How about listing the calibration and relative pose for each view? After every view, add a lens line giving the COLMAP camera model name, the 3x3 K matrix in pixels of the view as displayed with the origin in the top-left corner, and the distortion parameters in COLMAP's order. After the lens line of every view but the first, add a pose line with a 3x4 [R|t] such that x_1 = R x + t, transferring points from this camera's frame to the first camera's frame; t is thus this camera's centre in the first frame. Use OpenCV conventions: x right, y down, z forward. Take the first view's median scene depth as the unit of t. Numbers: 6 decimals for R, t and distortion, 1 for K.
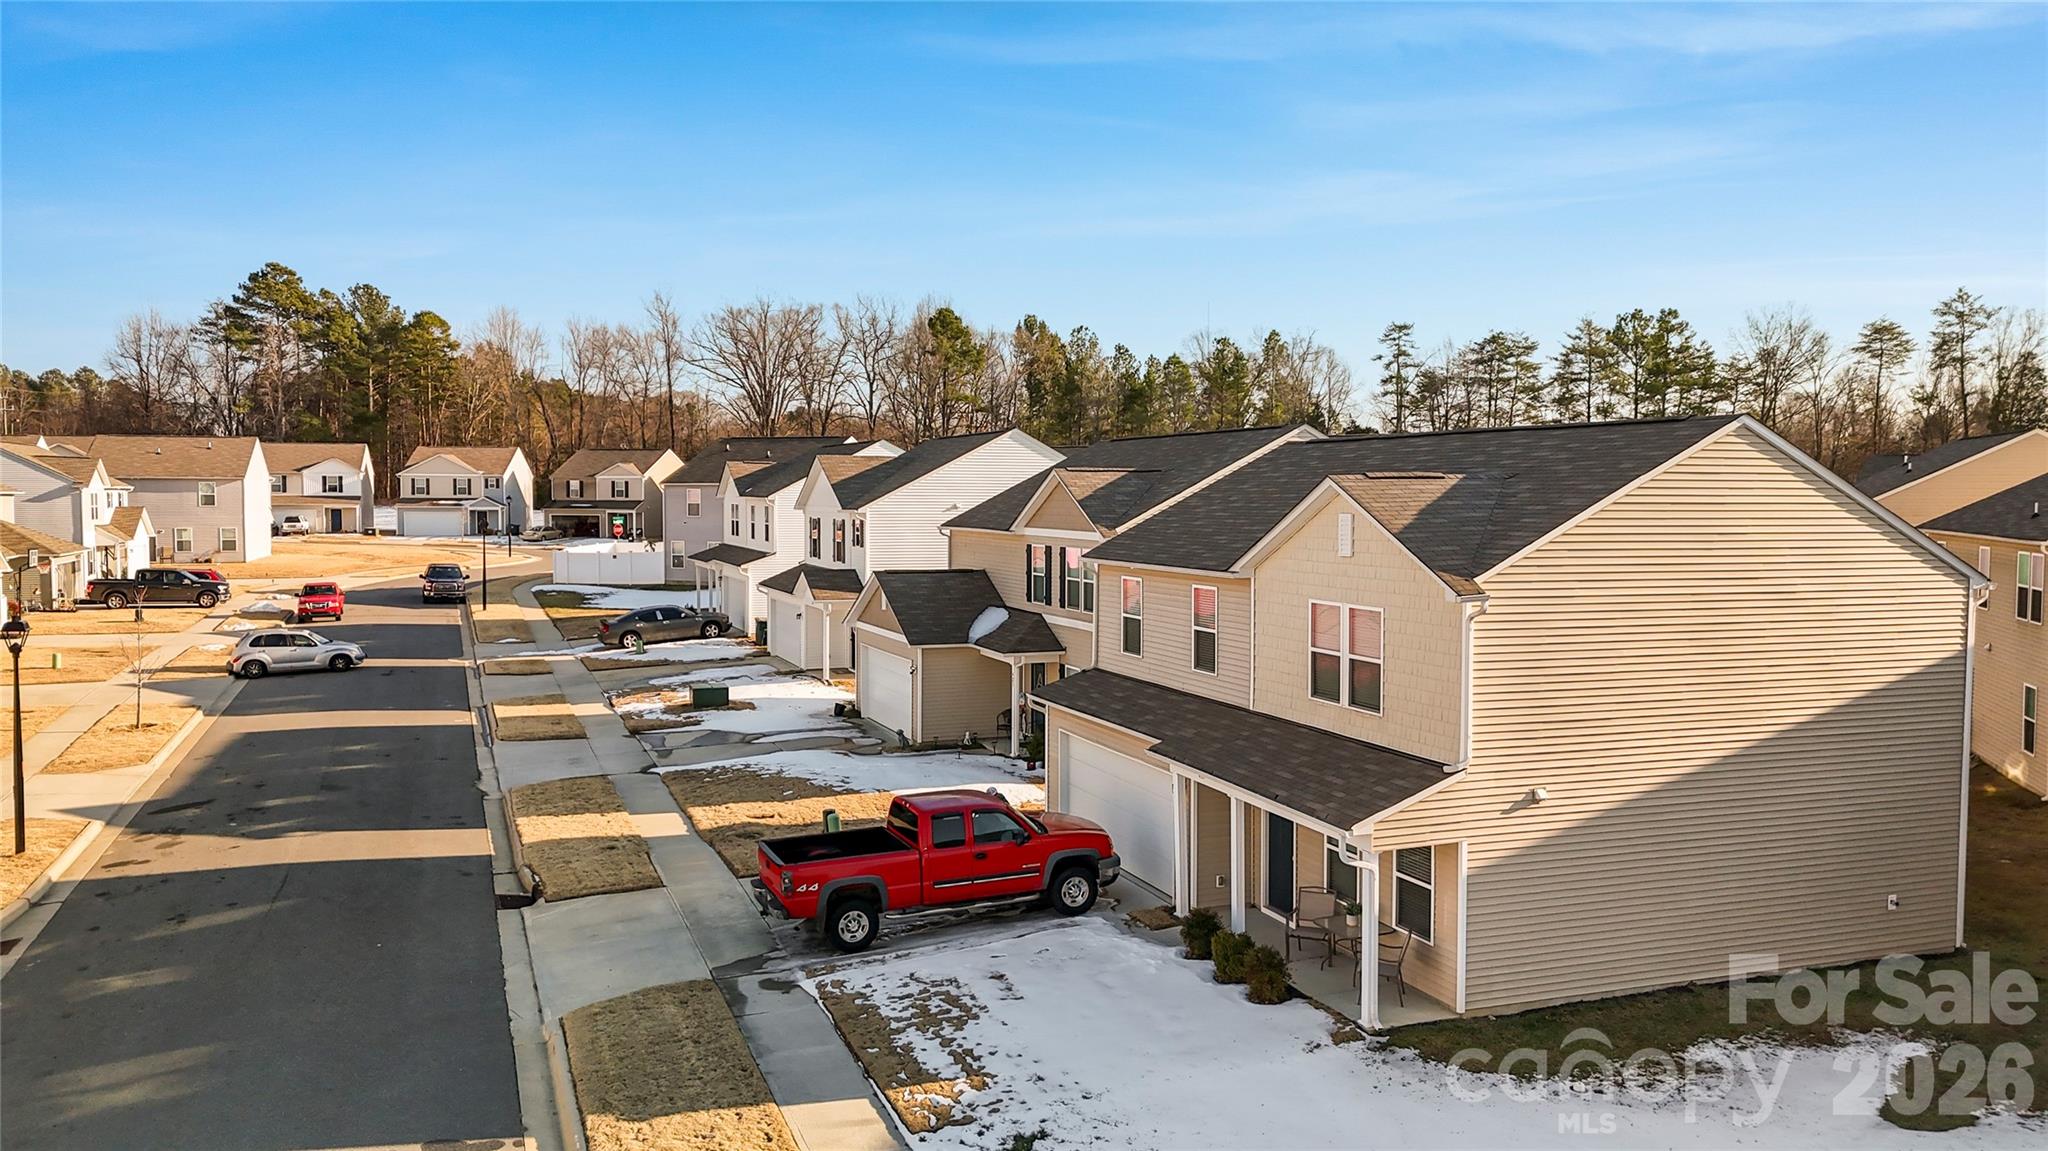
lens RADIAL K [[1506.0, 0, 1030.8], [0, 1506.0, 569.3], [0, 0, 1]] dist [0.077290, -0.070689]
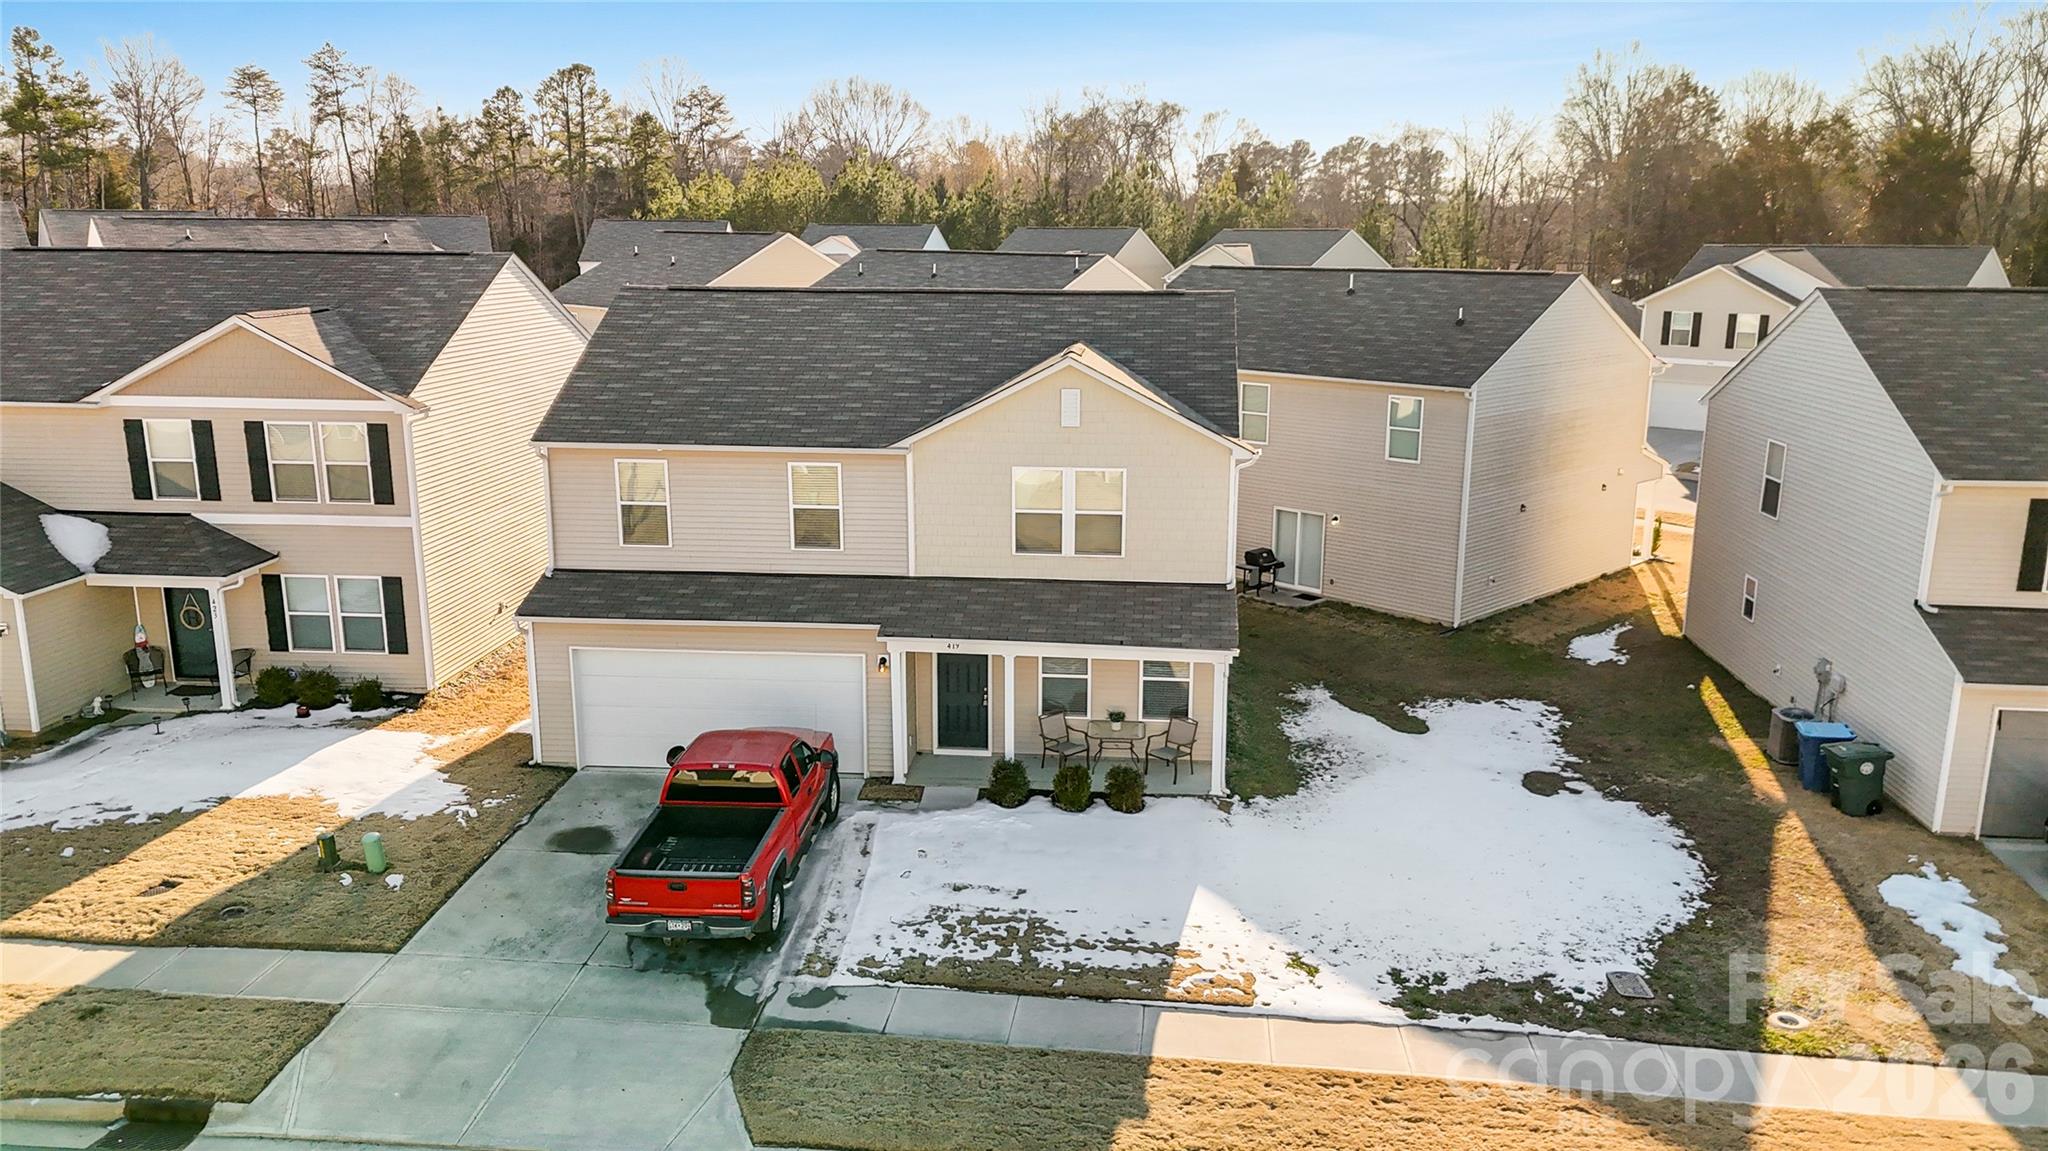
lens RADIAL K [[1506.0, 0, 1027.9], [0, 1506.0, 567.7], [0, 0, 1]] dist [0.077290, -0.070689]
pose [[0.441492, -0.203083, 0.873981, -0.683963], [0.044452, 0.977804, 0.204753, -0.115190], [-0.896163, -0.051546, 0.440720, 0.434523]]
